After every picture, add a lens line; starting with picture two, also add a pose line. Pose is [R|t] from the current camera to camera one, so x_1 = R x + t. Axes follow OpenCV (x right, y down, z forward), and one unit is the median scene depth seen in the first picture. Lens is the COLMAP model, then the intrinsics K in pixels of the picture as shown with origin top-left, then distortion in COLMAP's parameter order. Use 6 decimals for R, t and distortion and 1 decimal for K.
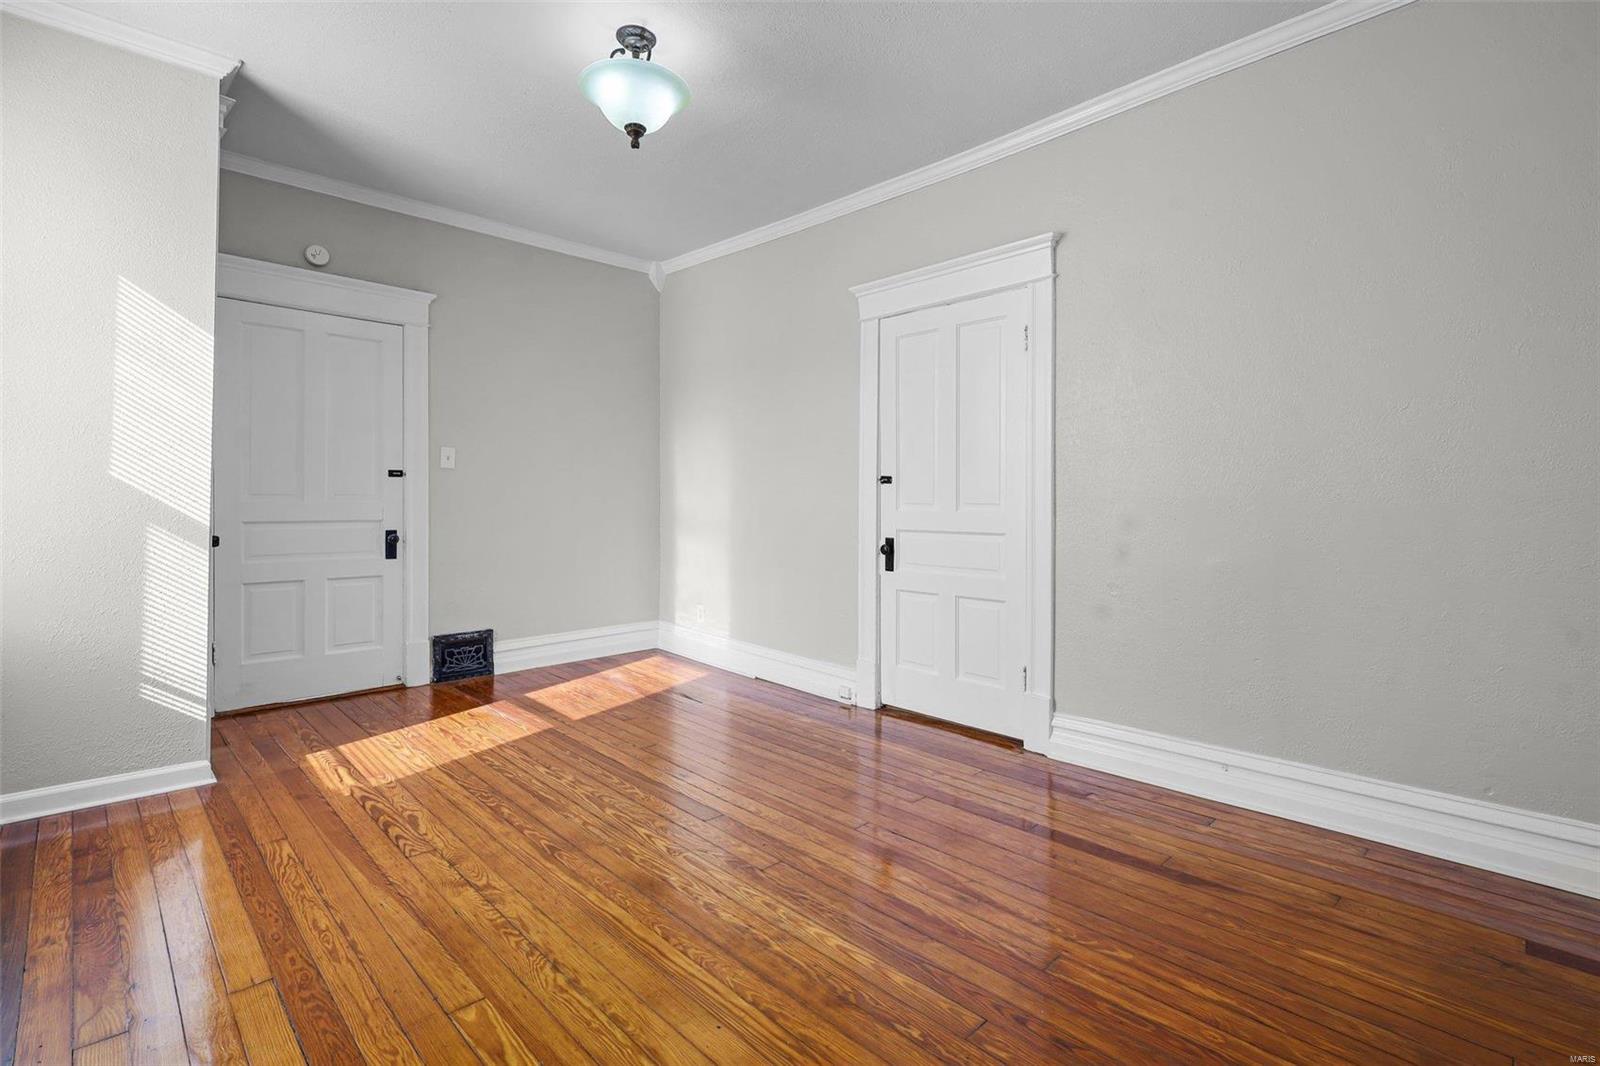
lens RADIAL K [[749.5, 0, 802.0], [0, 749.5, 498.9], [0, 0, 1]] dist [0.002930, -0.004762]
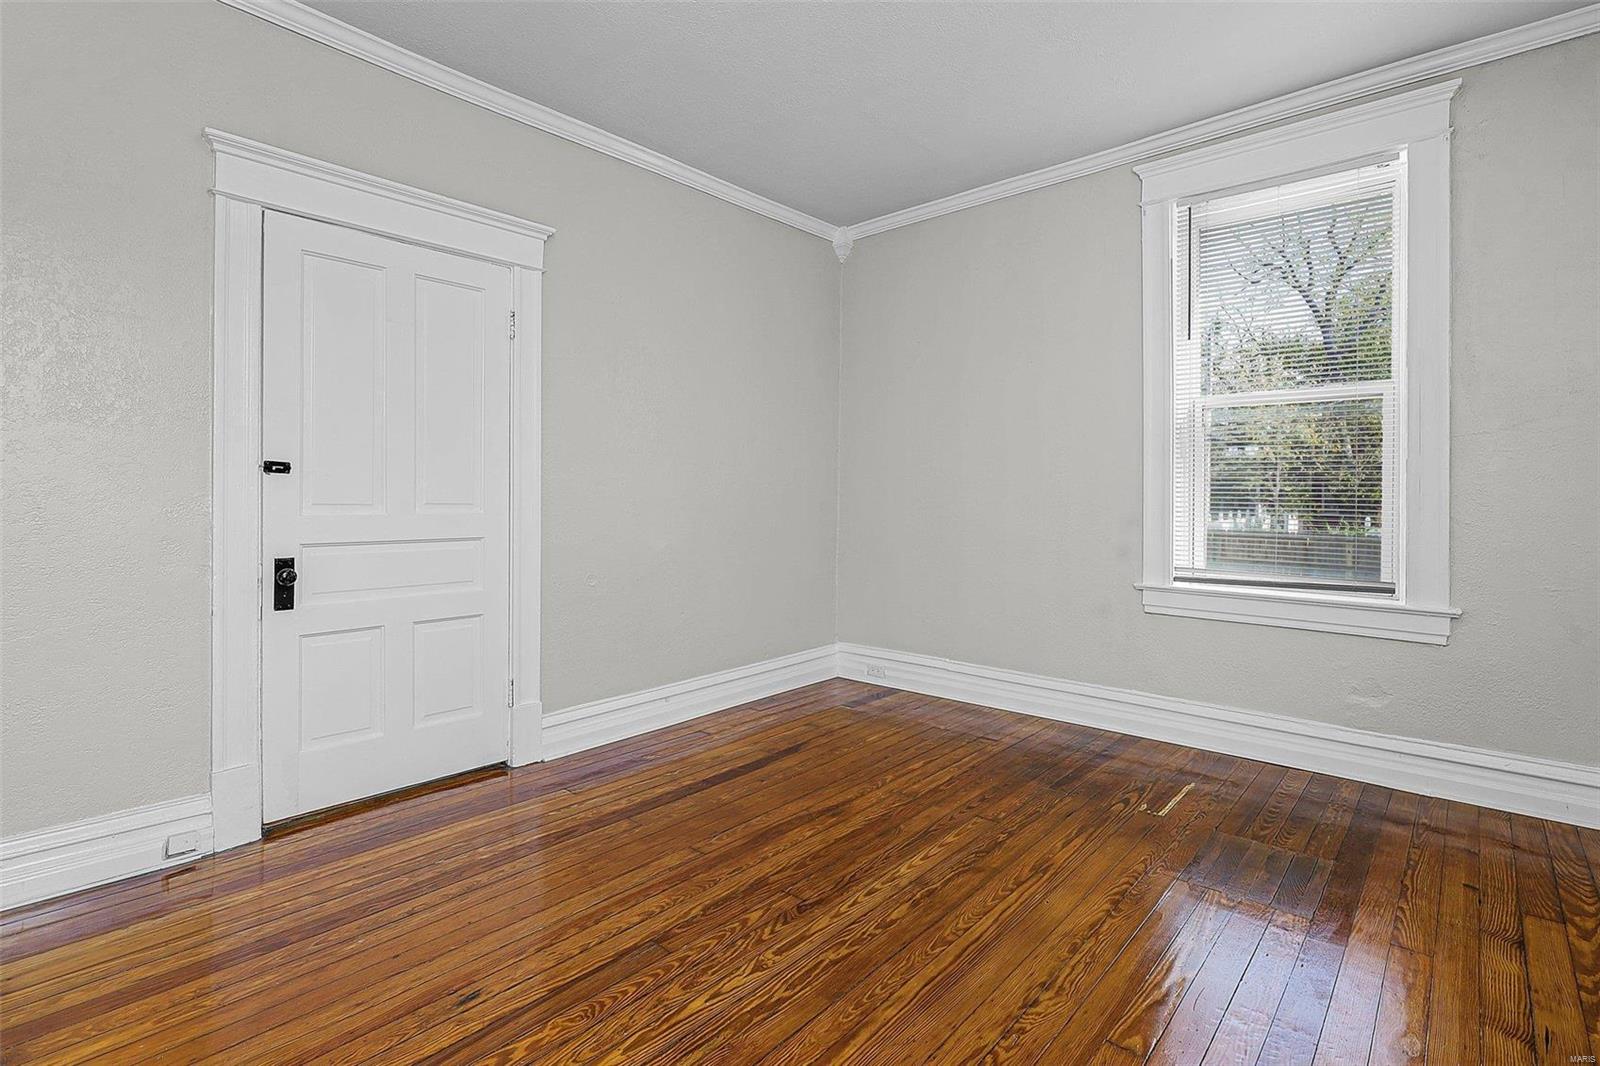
lens RADIAL K [[748.3, 0, 800.7], [0, 748.3, 501.7], [0, 0, 1]] dist [-0.000741, 0.000930]
pose [[-0.067740, -0.005858, 0.997686, -0.755224], [-0.004866, 0.999973, 0.005541, -0.002908], [-0.997691, -0.004479, -0.067766, 0.827501]]
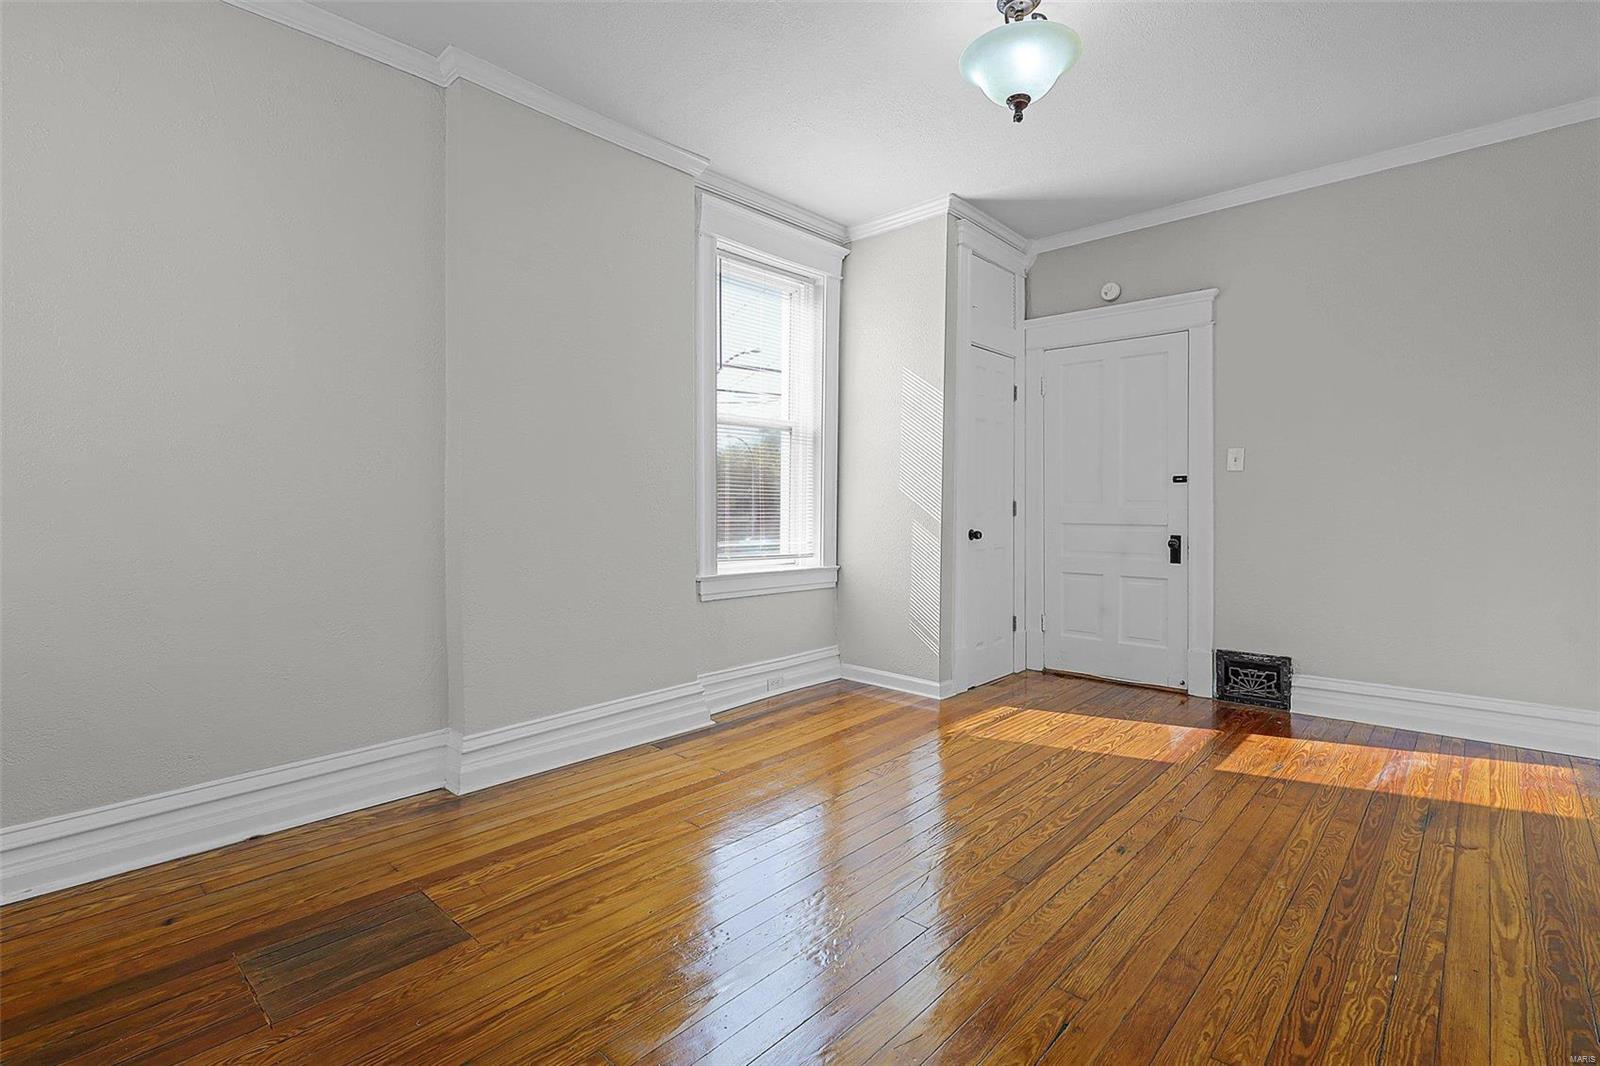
lens RADIAL K [[748.3, 0, 800.7], [0, 748.3, 501.7], [0, 0, 1]] dist [-0.000741, 0.000930]
pose [[0.057438, -0.009201, -0.998307, 0.642718], [0.000227, 0.999958, -0.009203, 0.008623], [0.998349, 0.000302, 0.057438, 0.641697]]
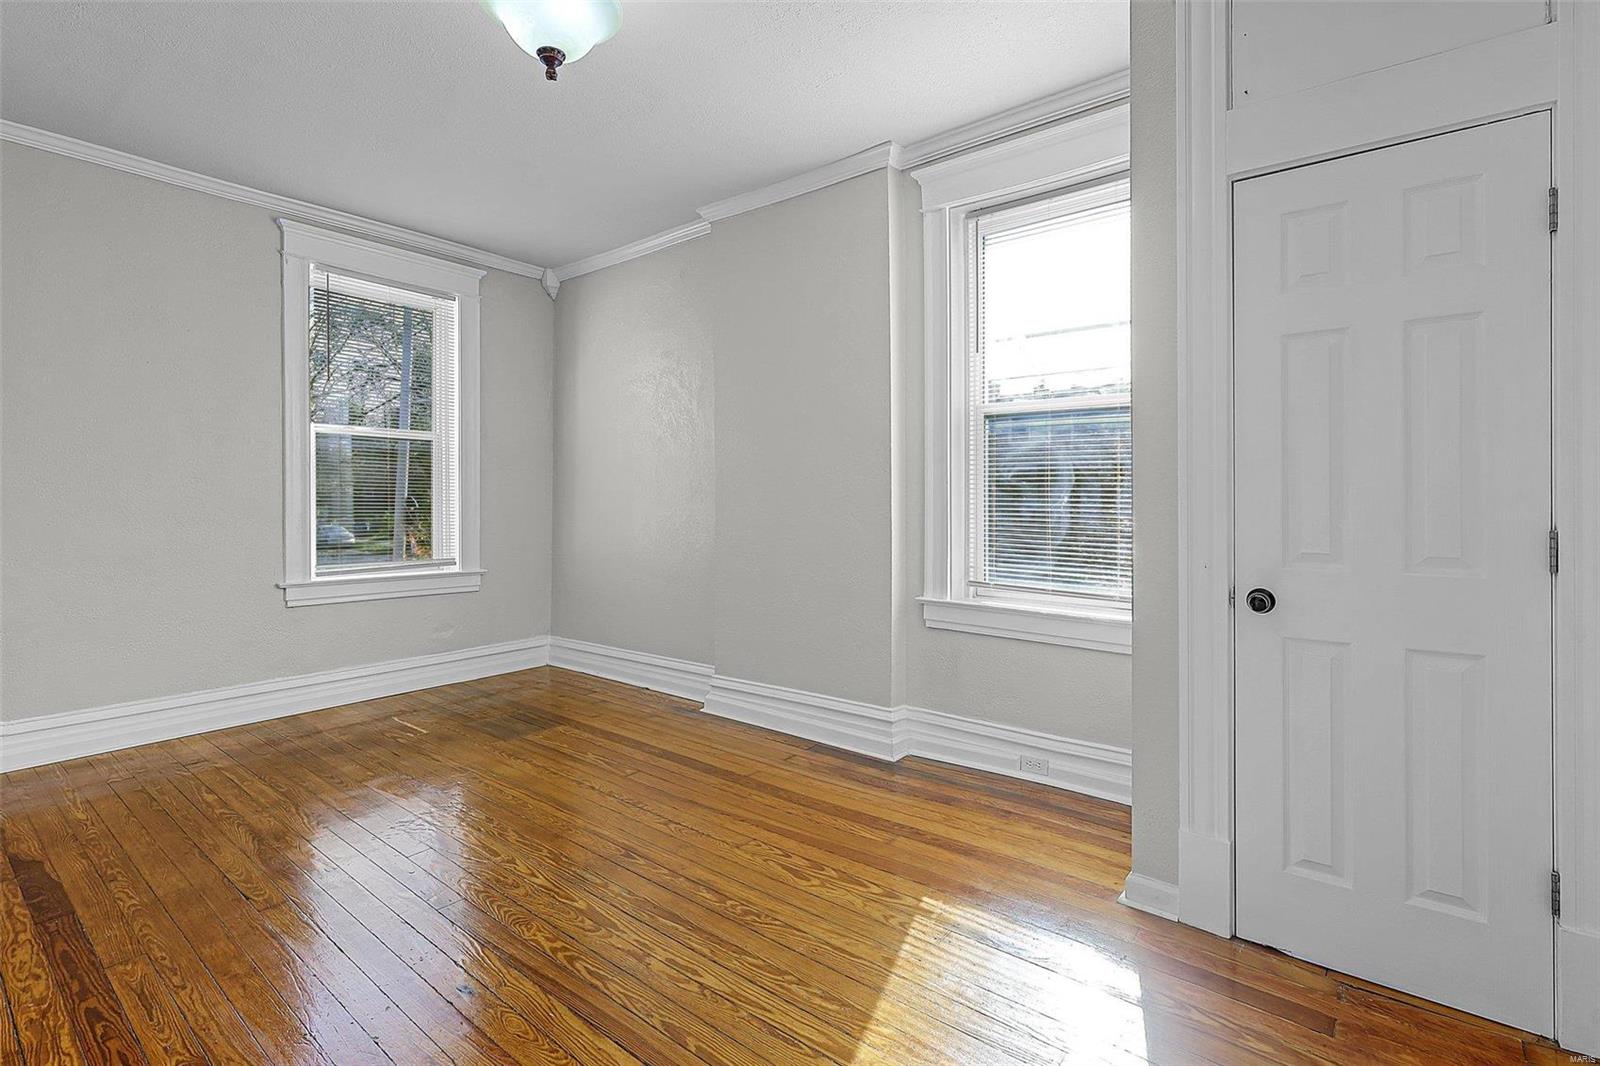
lens RADIAL K [[748.3, 0, 800.7], [0, 748.3, 501.7], [0, 0, 1]] dist [-0.000741, 0.000930]
pose [[-0.992688, -0.004920, -0.120610, -0.363843], [-0.005511, 0.999974, 0.004570, -0.029027], [0.120584, 0.005201, -0.992690, 1.695825]]
